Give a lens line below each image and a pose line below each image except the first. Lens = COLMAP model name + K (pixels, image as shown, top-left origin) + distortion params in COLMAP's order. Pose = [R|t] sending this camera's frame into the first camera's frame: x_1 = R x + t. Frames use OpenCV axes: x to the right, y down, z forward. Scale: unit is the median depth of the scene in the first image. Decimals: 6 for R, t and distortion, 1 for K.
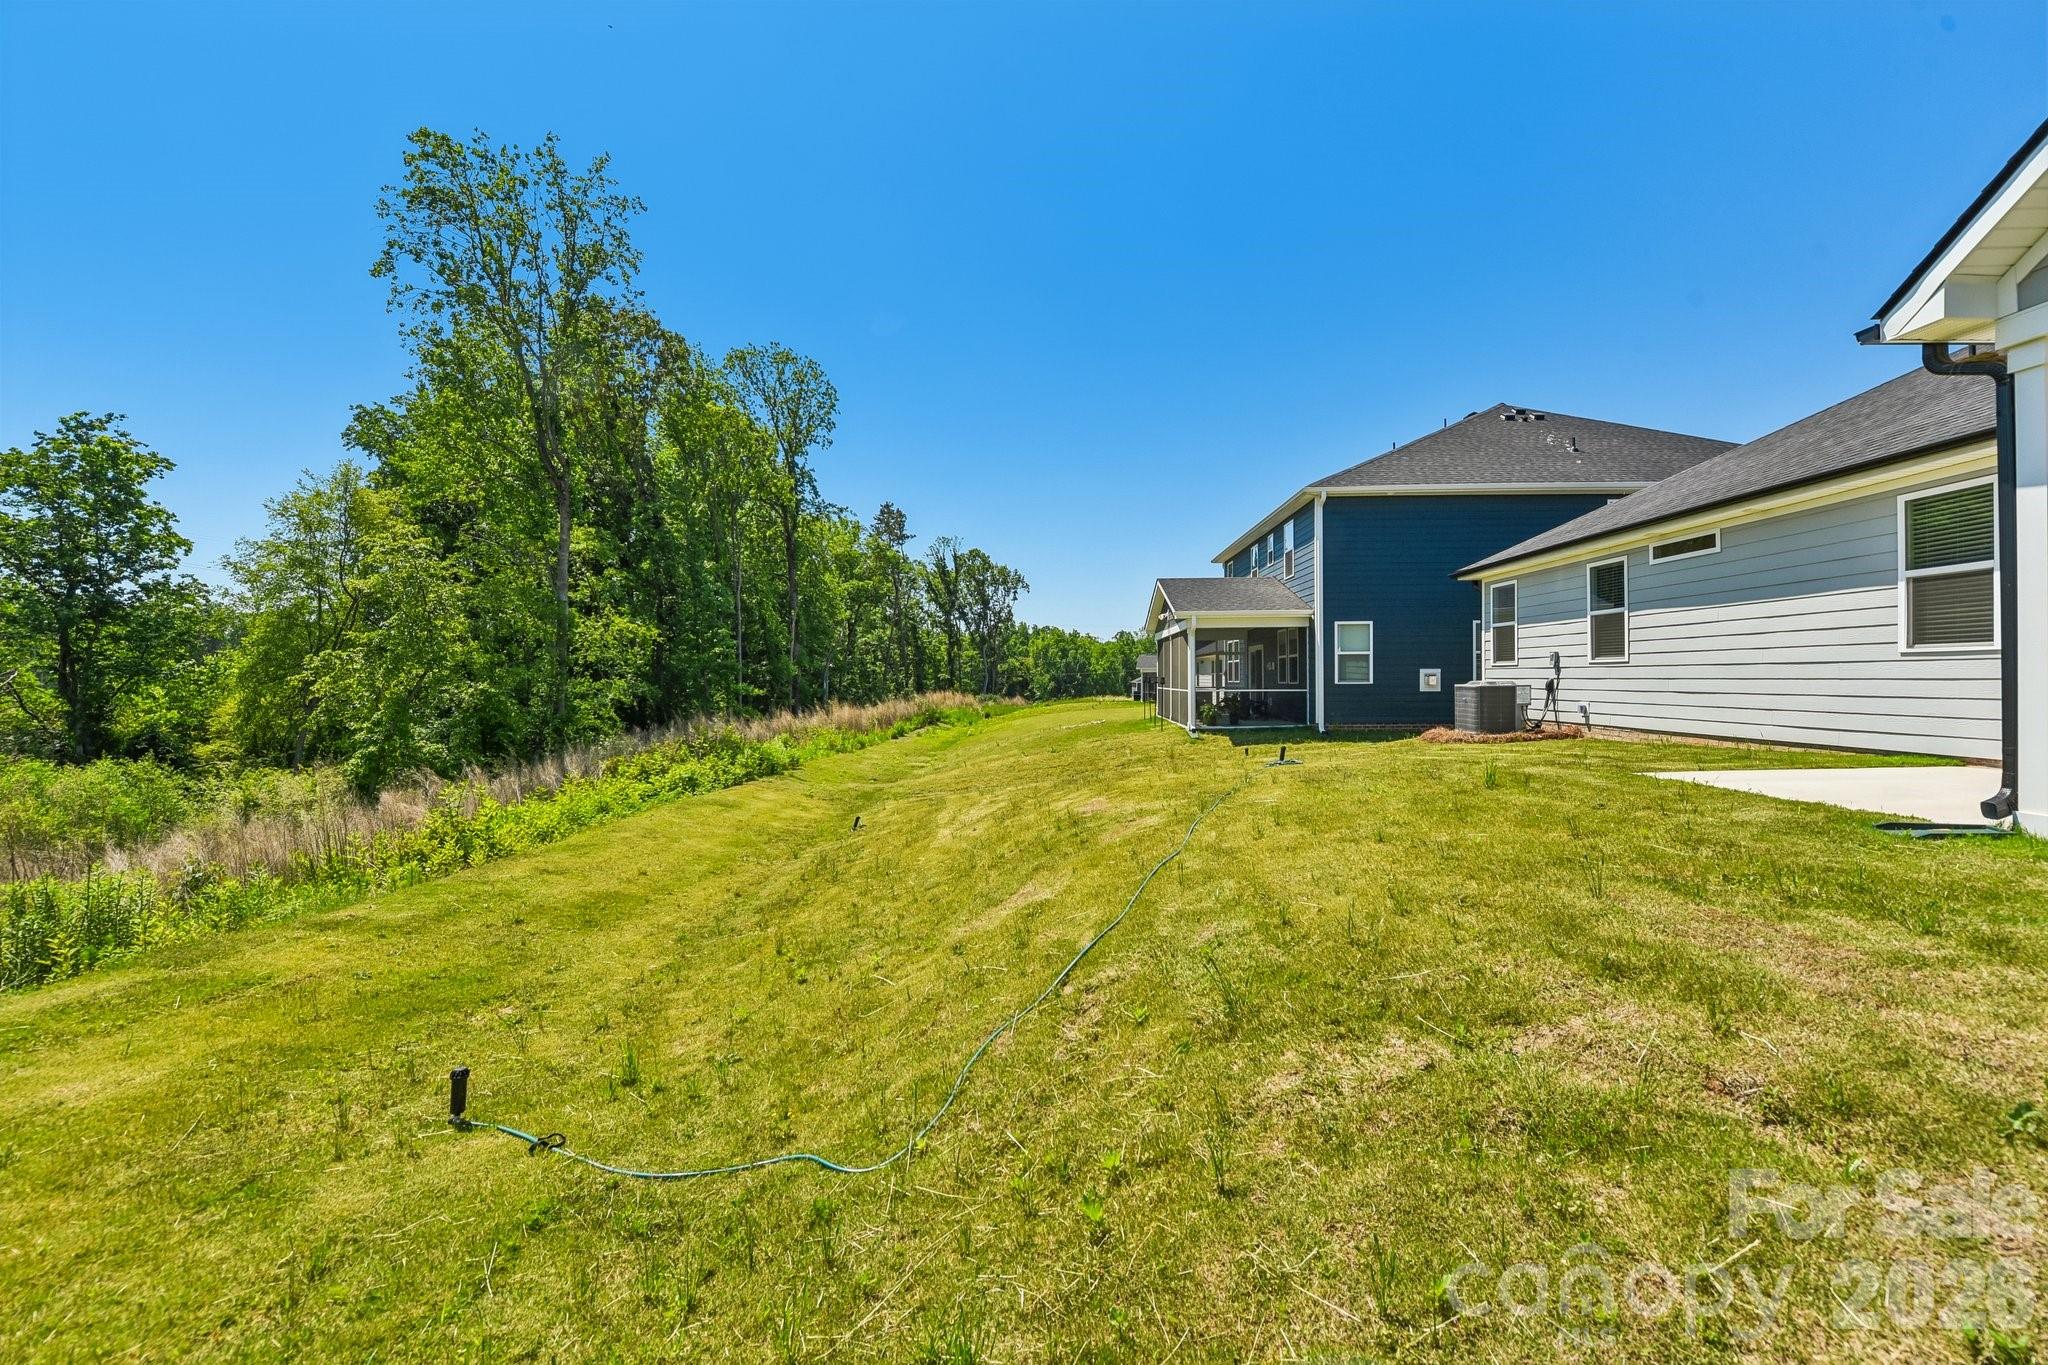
lens RADIAL K [[824.4, 0, 1024.0], [0, 824.4, 682.5], [0, 0, 1]] dist [-0.001610, -0.007658]
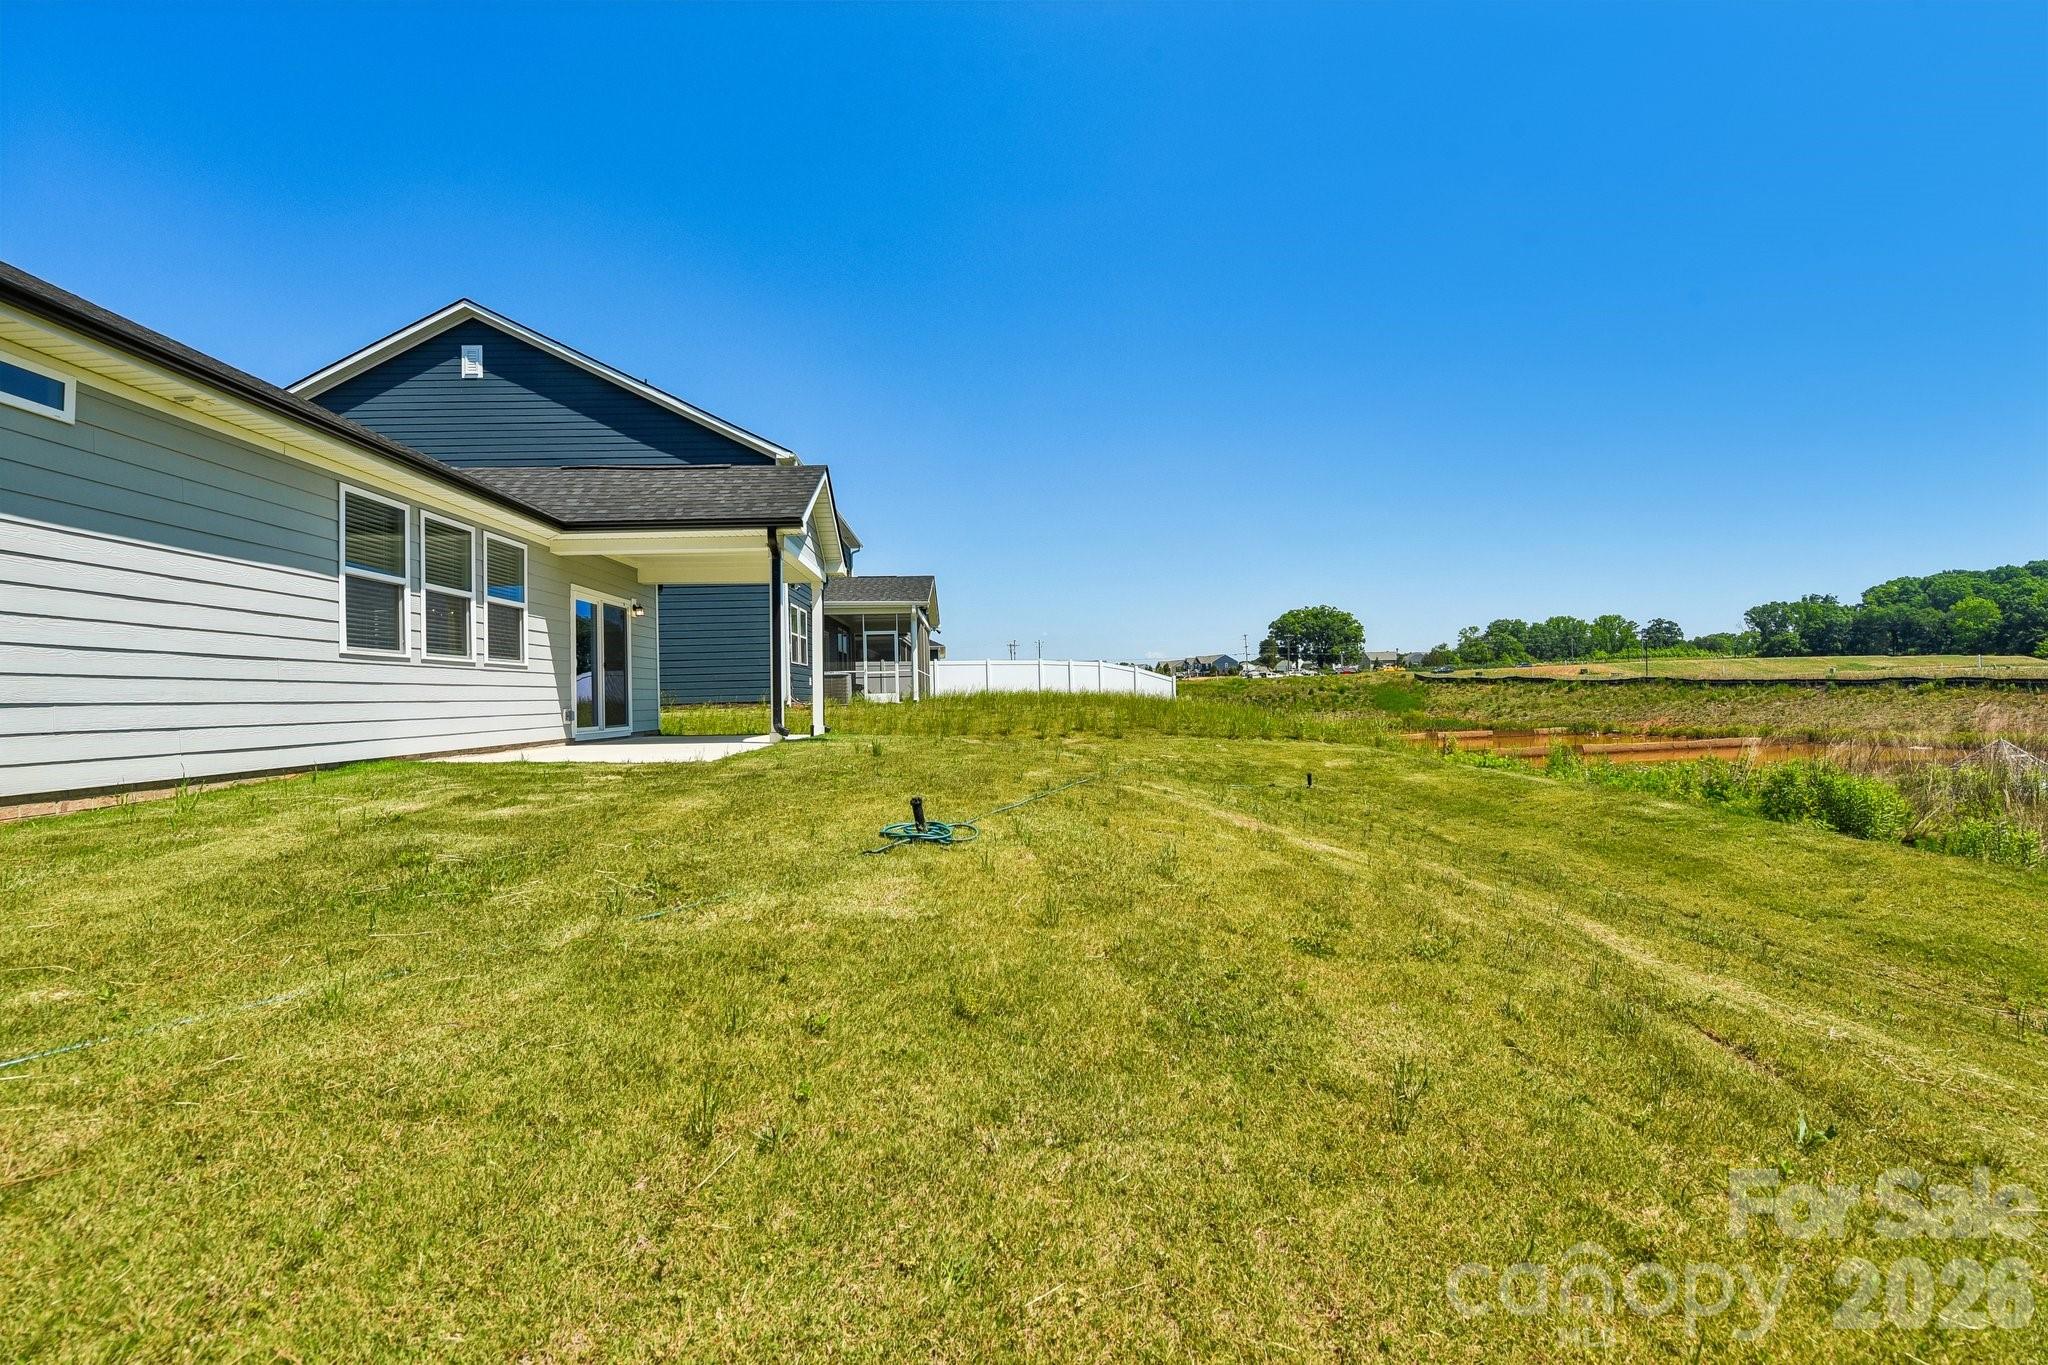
lens RADIAL K [[824.4, 0, 1024.0], [0, 824.4, 682.5], [0, 0, 1]] dist [-0.001610, -0.007658]
pose [[-0.992306, 0.030993, -0.119869, 0.111849], [0.032660, 0.999395, -0.011966, 0.008878], [0.119426, -0.015789, -0.992718, 0.534119]]
